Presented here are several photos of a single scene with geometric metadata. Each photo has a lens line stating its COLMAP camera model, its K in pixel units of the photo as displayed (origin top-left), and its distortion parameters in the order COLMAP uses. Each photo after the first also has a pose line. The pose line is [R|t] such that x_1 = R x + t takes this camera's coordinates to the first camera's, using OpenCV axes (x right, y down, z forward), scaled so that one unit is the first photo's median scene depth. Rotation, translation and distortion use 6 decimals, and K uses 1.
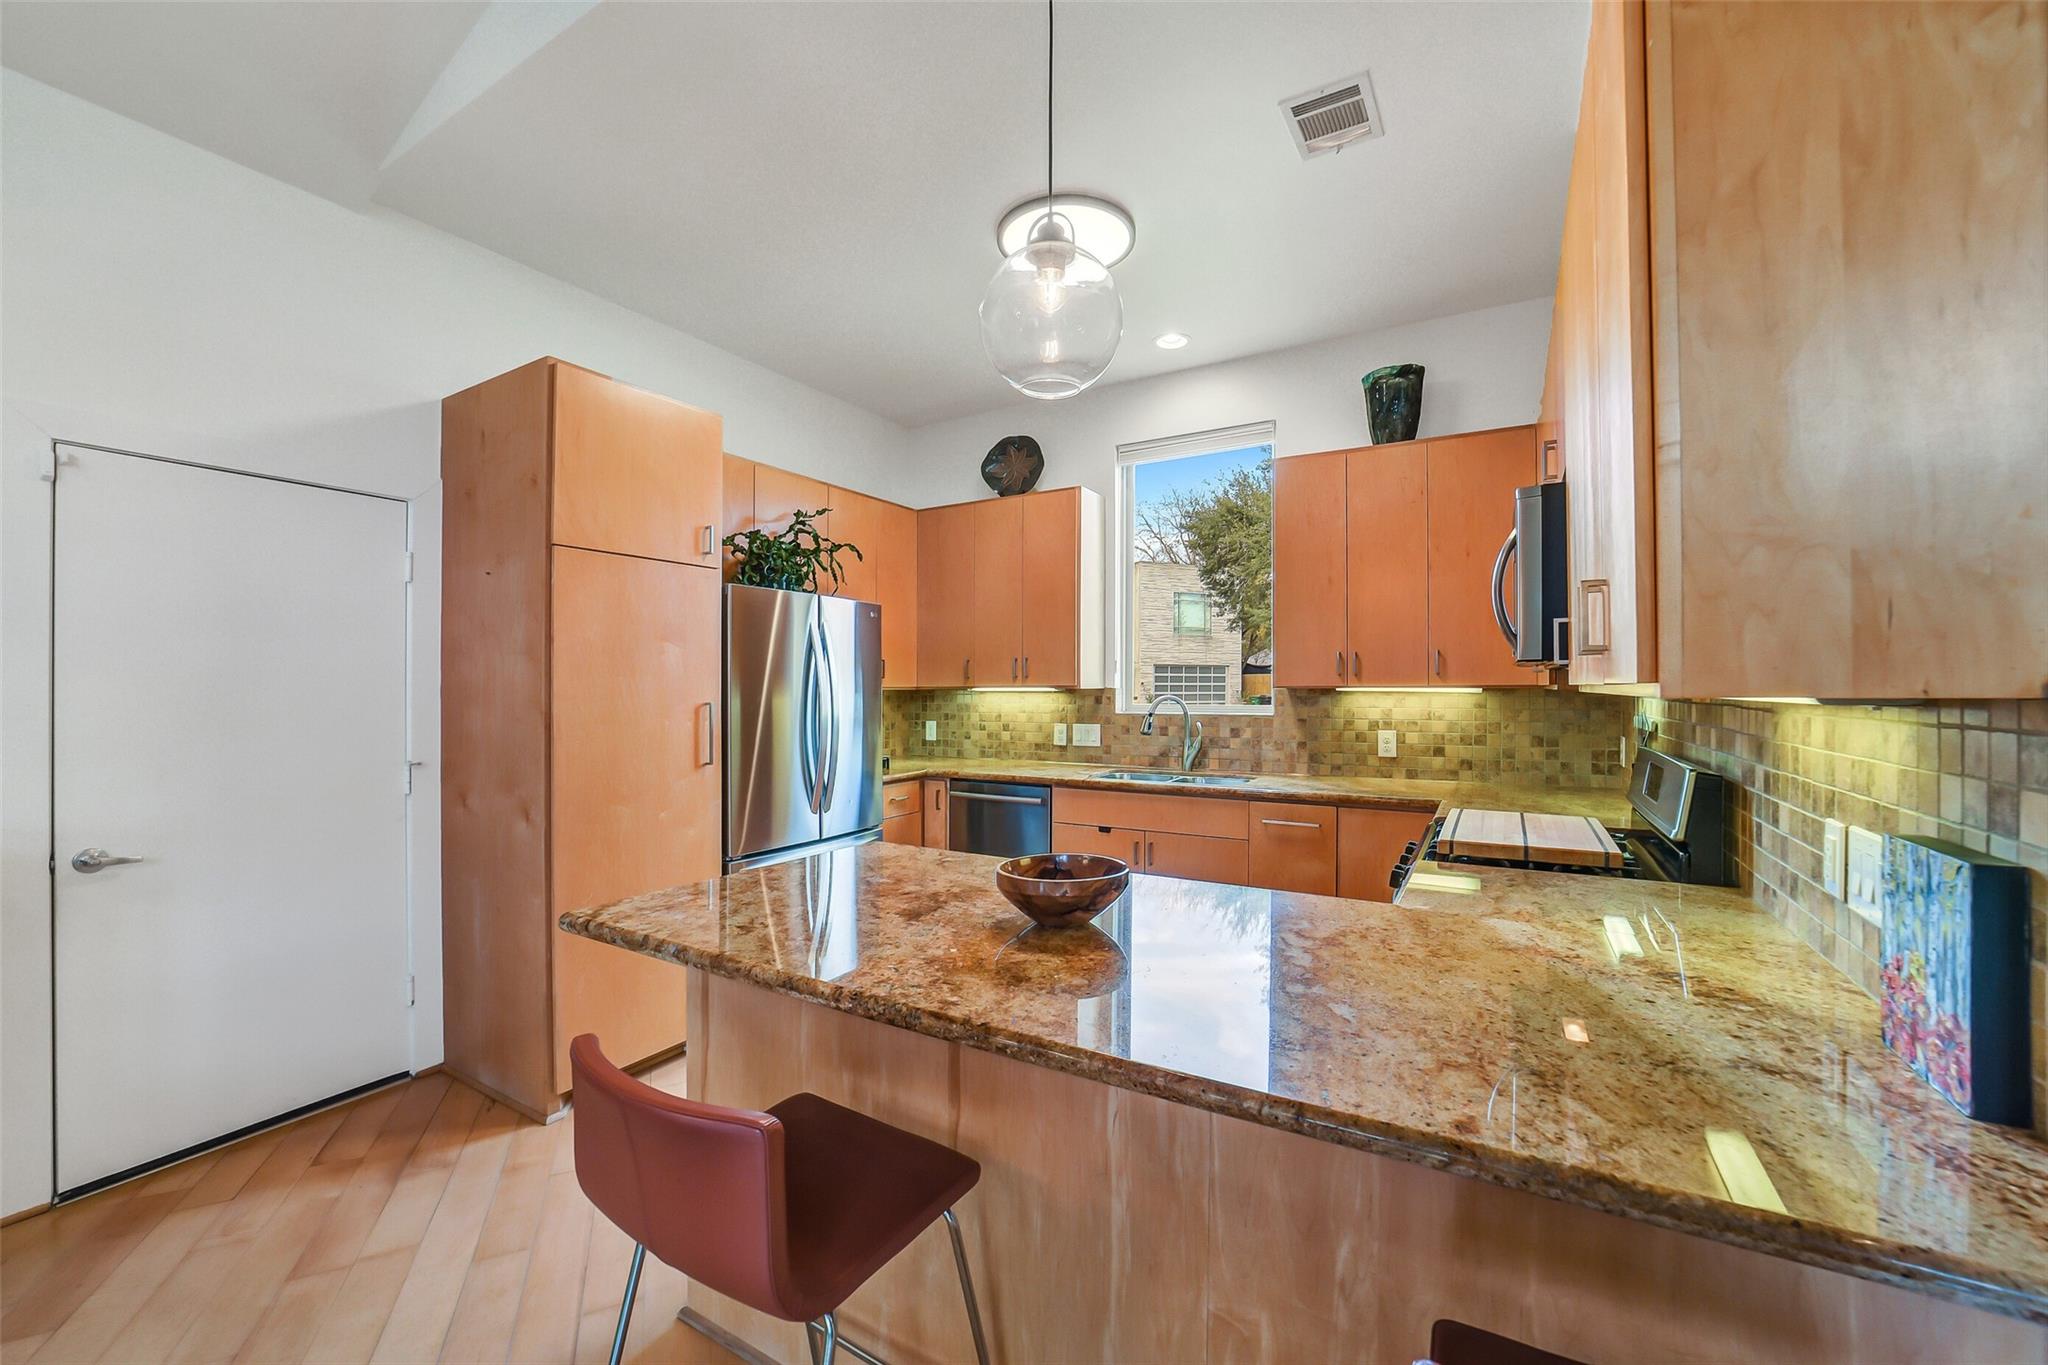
lens RADIAL K [[790.7, 0, 1036.8], [0, 790.7, 680.8], [0, 0, 1]] dist [-0.016772, 0.001903]
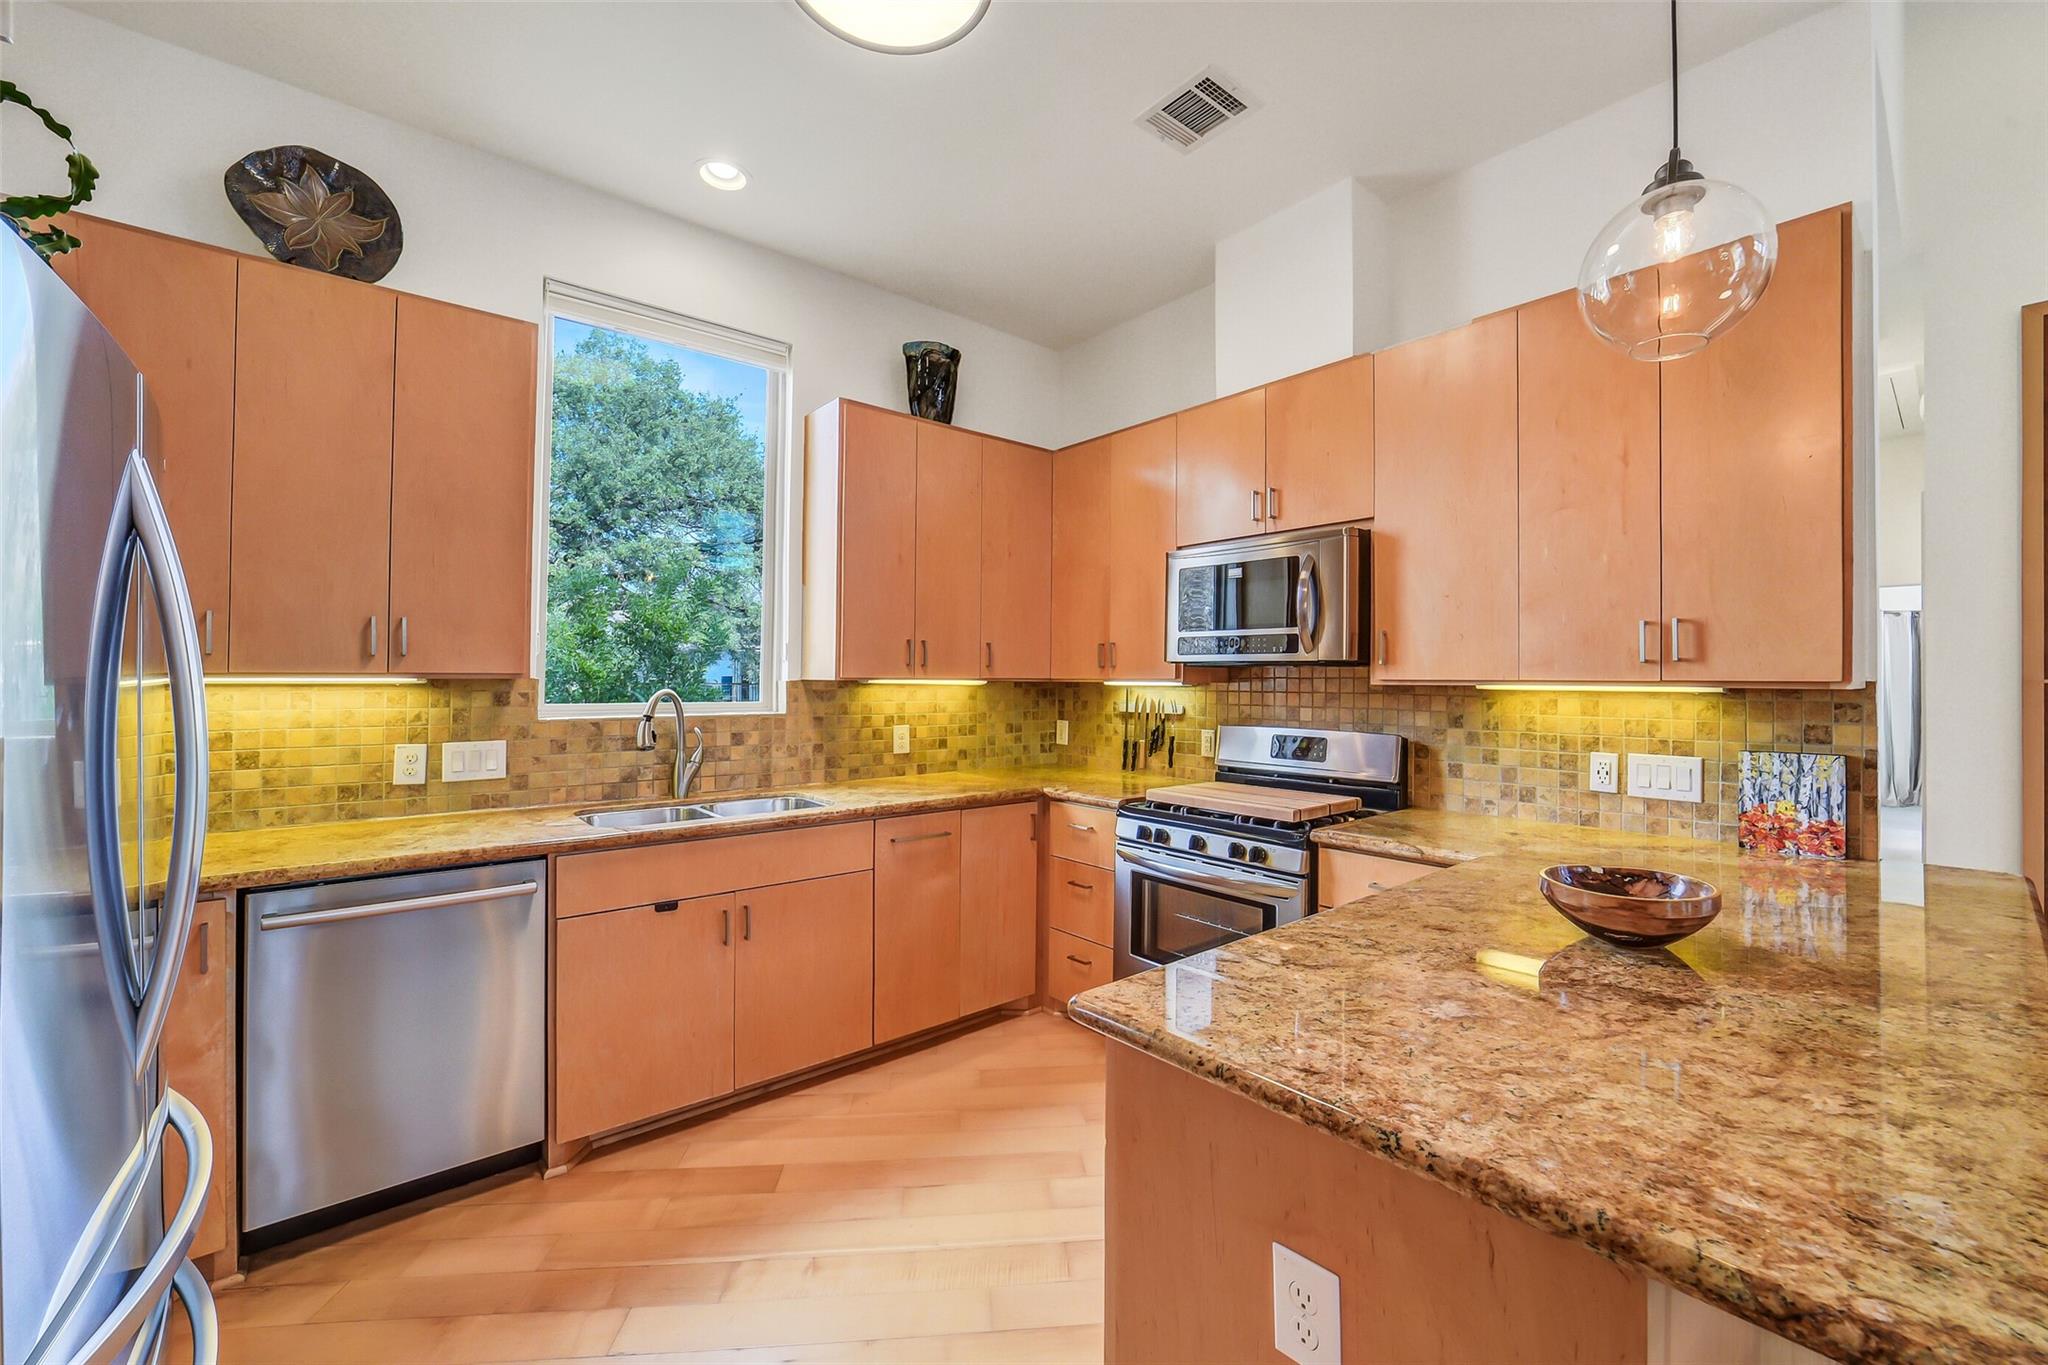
lens RADIAL K [[836.6, 0, 1026.7], [0, 836.6, 686.4], [0, 0, 1]] dist [-0.000394, 0.000161]
pose [[0.351842, -0.005586, 0.936043, -0.407500], [-0.016431, 0.999791, 0.012143, 0.002227], [-0.935915, -0.019652, 0.351677, 0.481849]]
